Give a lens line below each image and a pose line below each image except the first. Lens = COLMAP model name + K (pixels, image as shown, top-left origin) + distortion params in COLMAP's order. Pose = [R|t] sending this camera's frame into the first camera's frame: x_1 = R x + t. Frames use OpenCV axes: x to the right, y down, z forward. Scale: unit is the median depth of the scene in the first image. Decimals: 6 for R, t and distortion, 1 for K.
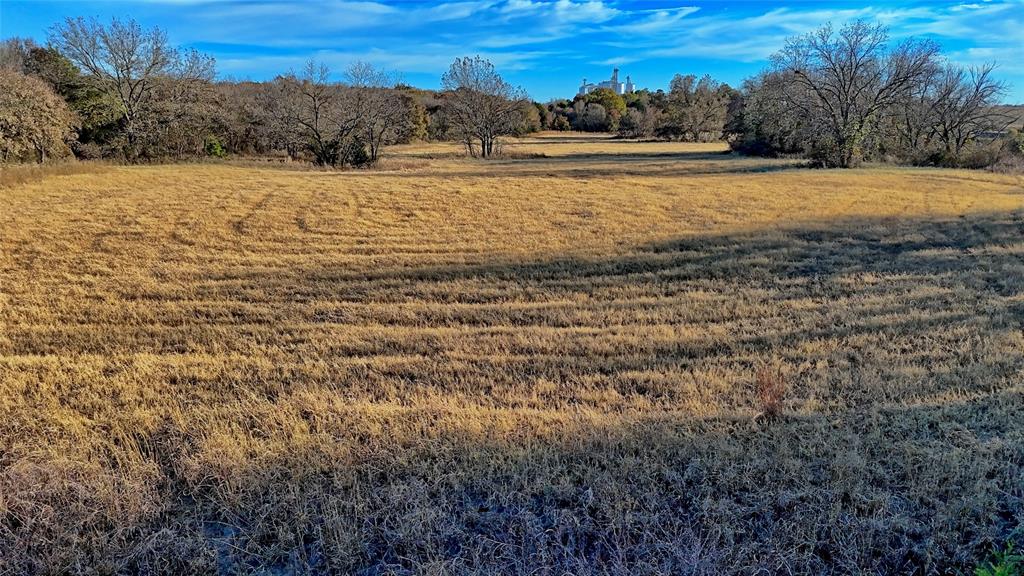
lens RADIAL K [[730.4, 0, 509.4], [0, 730.4, 287.4], [0, 0, 1]] dist [0.046476, -0.034497]
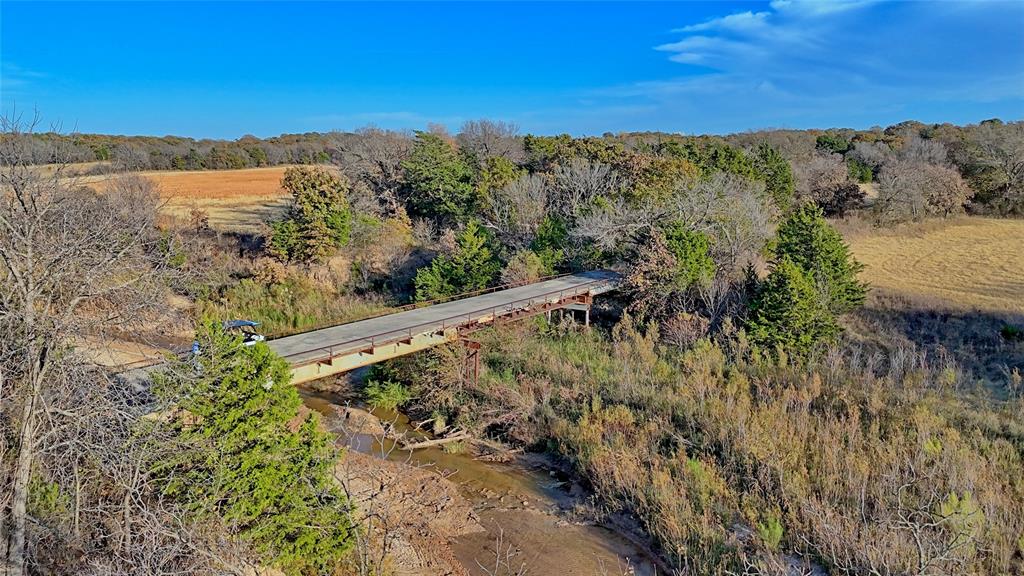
lens RADIAL K [[730.4, 0, 512.2], [0, 730.4, 287.1], [0, 0, 1]] dist [0.046476, -0.034497]
pose [[0.482788, 0.145007, -0.863649, 0.422125], [-0.170143, 0.982935, 0.069924, 0.047807], [0.859050, 0.113186, 0.499221, -0.762621]]
